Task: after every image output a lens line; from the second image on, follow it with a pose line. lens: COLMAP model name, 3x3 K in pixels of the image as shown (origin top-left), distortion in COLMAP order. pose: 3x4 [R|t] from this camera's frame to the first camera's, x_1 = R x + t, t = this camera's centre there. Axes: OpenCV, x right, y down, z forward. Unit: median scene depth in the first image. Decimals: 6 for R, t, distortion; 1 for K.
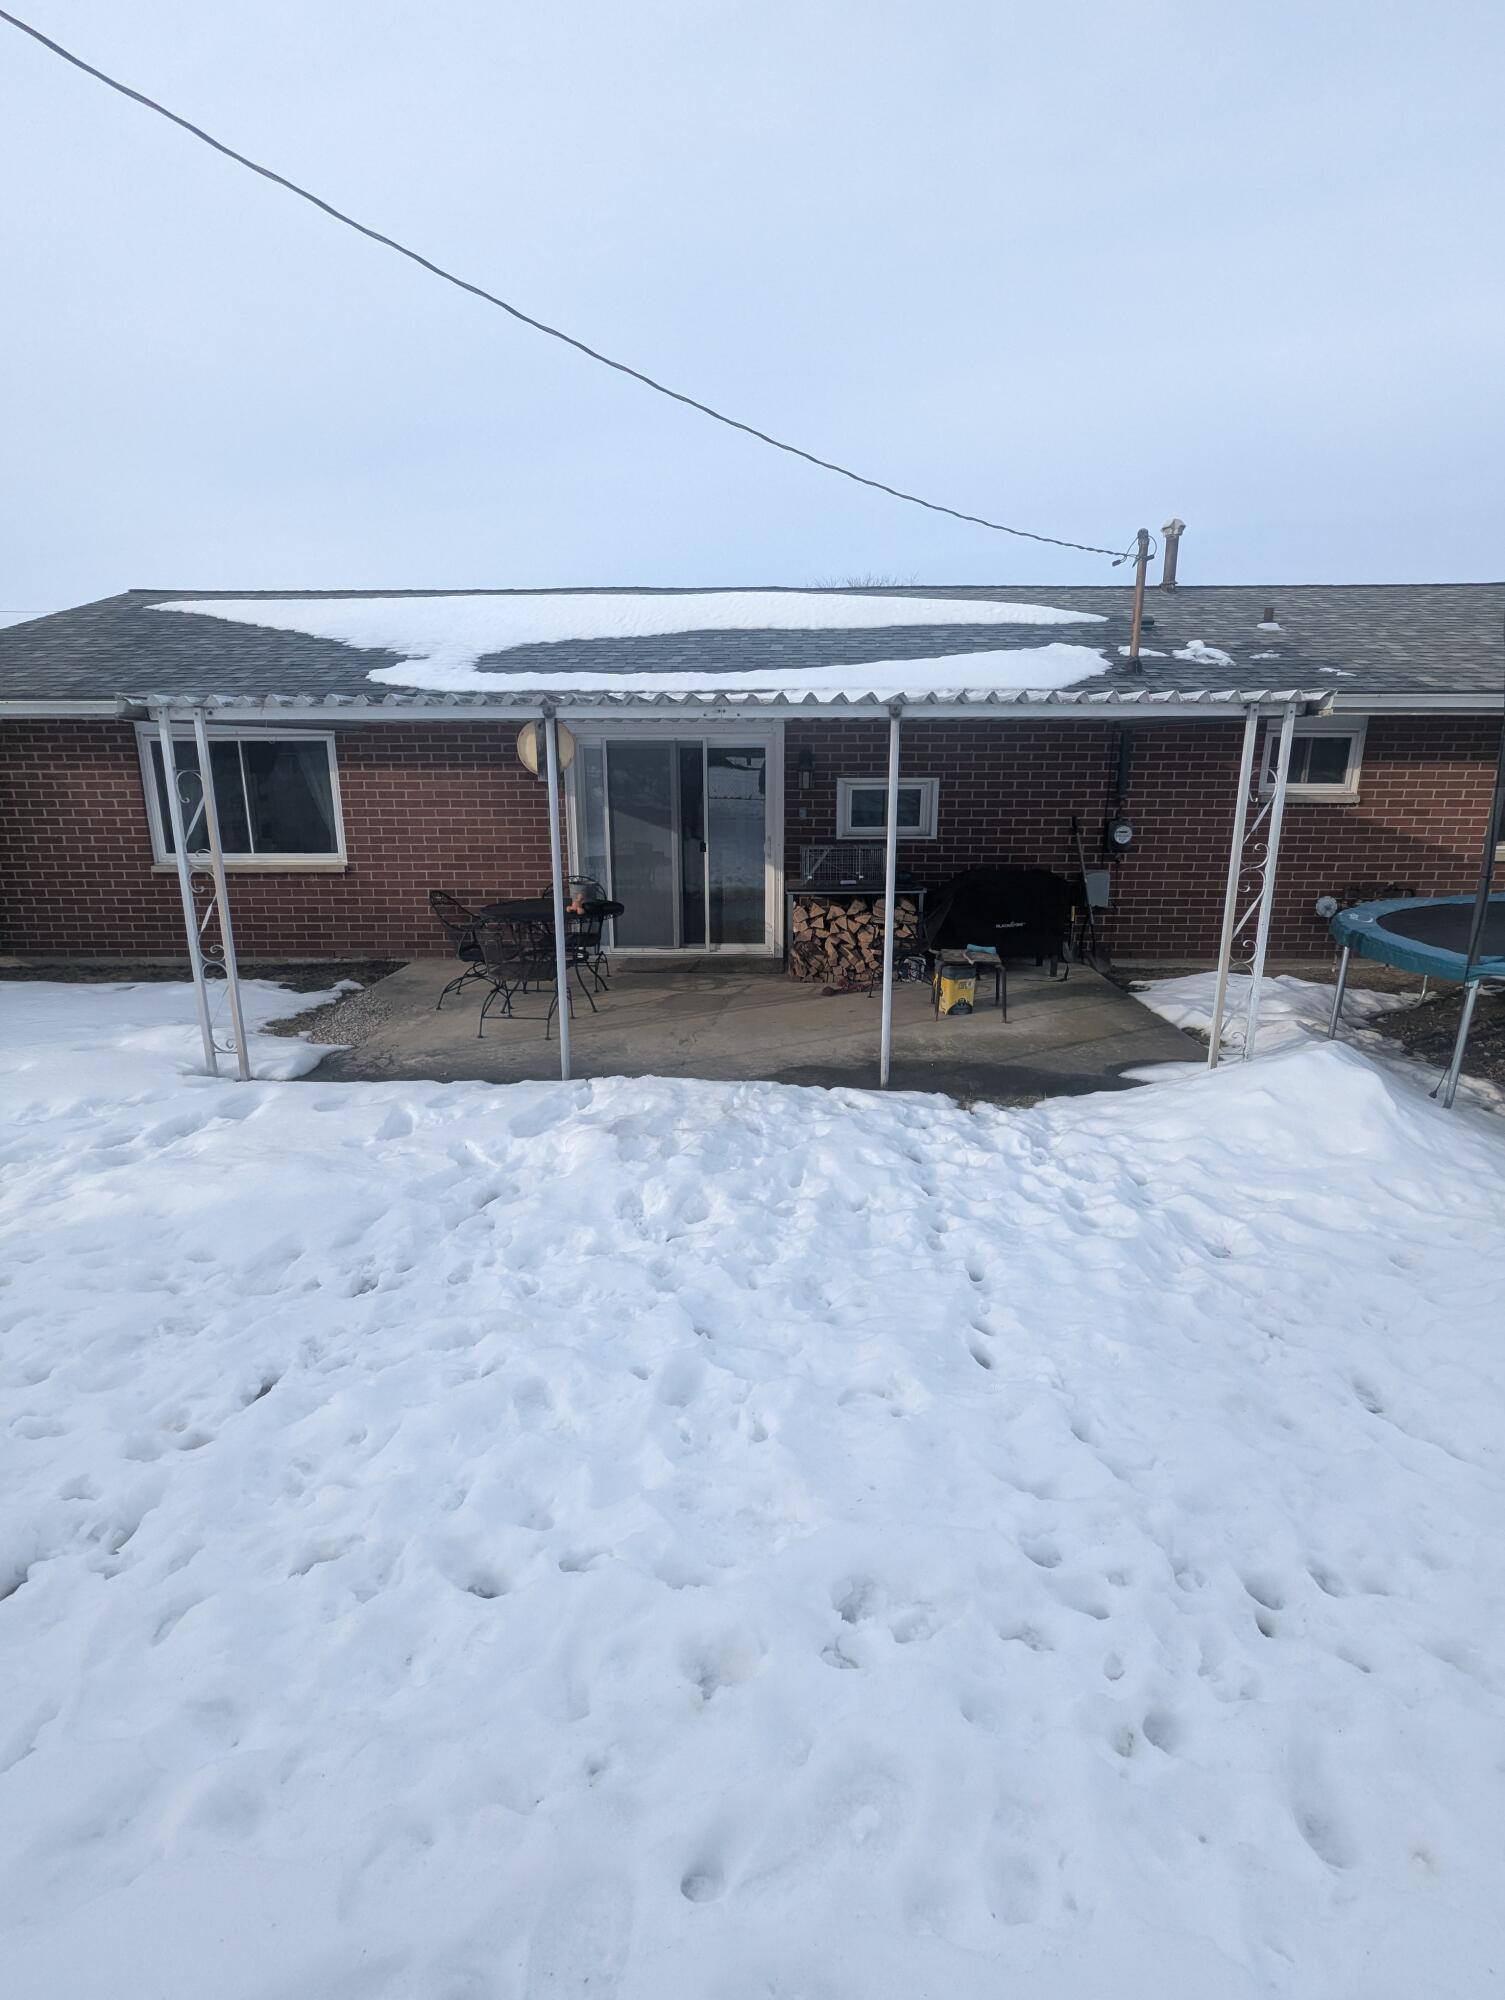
lens RADIAL K [[949.6, 0, 754.5], [0, 949.6, 1002.3], [0, 0, 1]] dist [-0.000769, -0.000680]
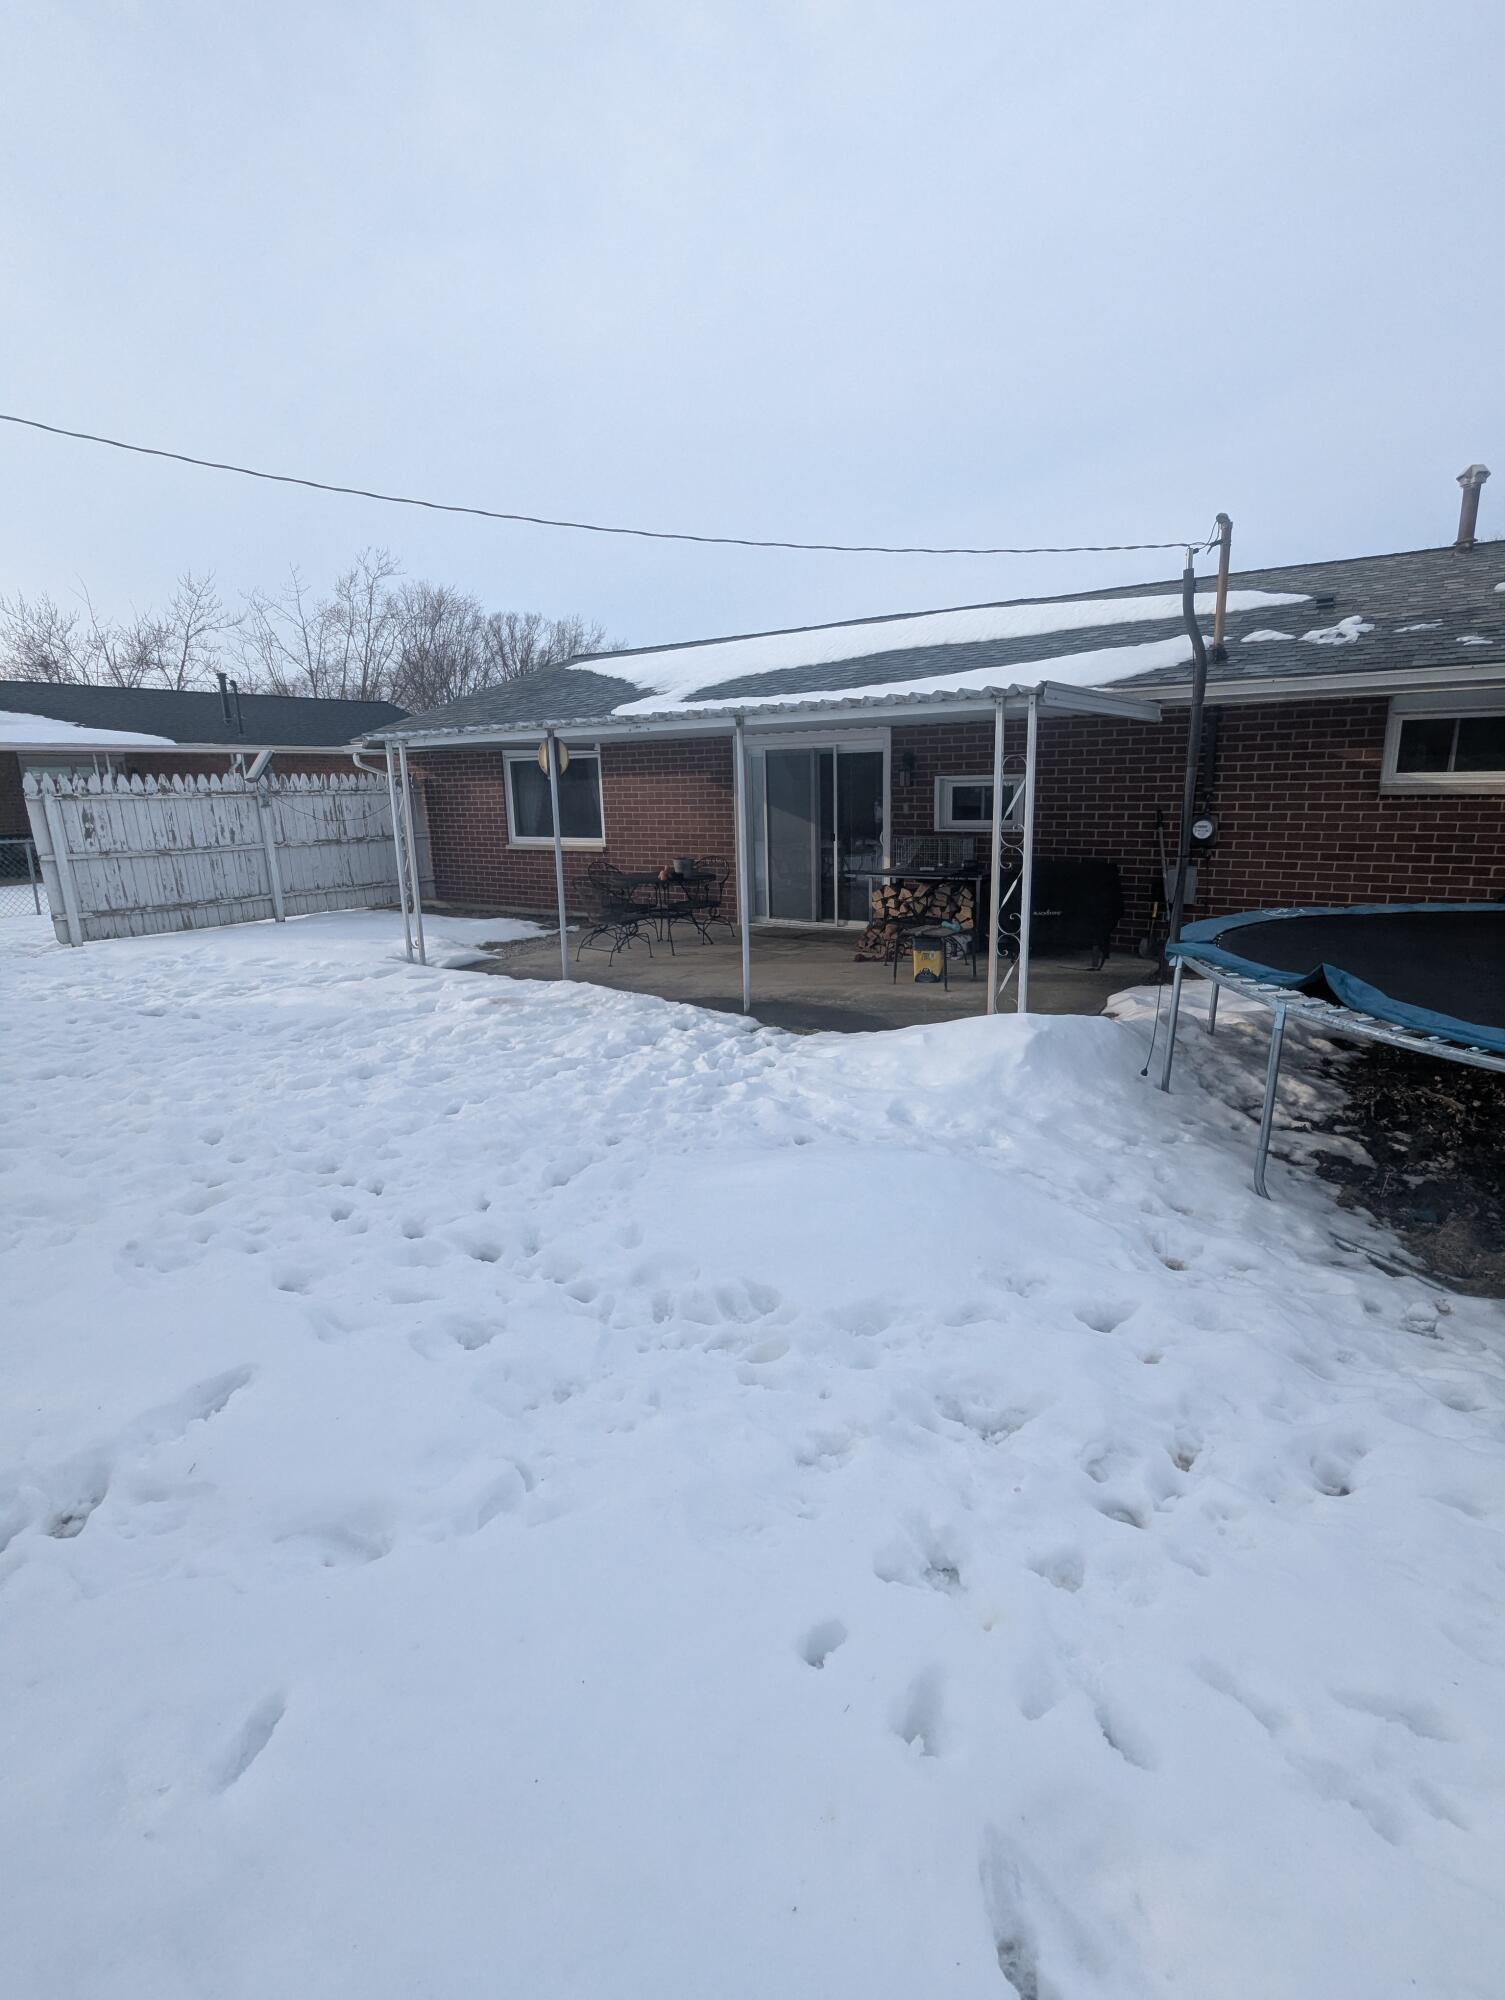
lens RADIAL K [[949.6, 0, 740.9], [0, 949.6, 999.7], [0, 0, 1]] dist [-0.000769, -0.000680]
pose [[0.836080, 0.106885, -0.538094, 0.519061], [-0.114969, 0.993194, 0.018649, 0.029925], [0.536425, 0.046272, 0.842679, -0.051983]]
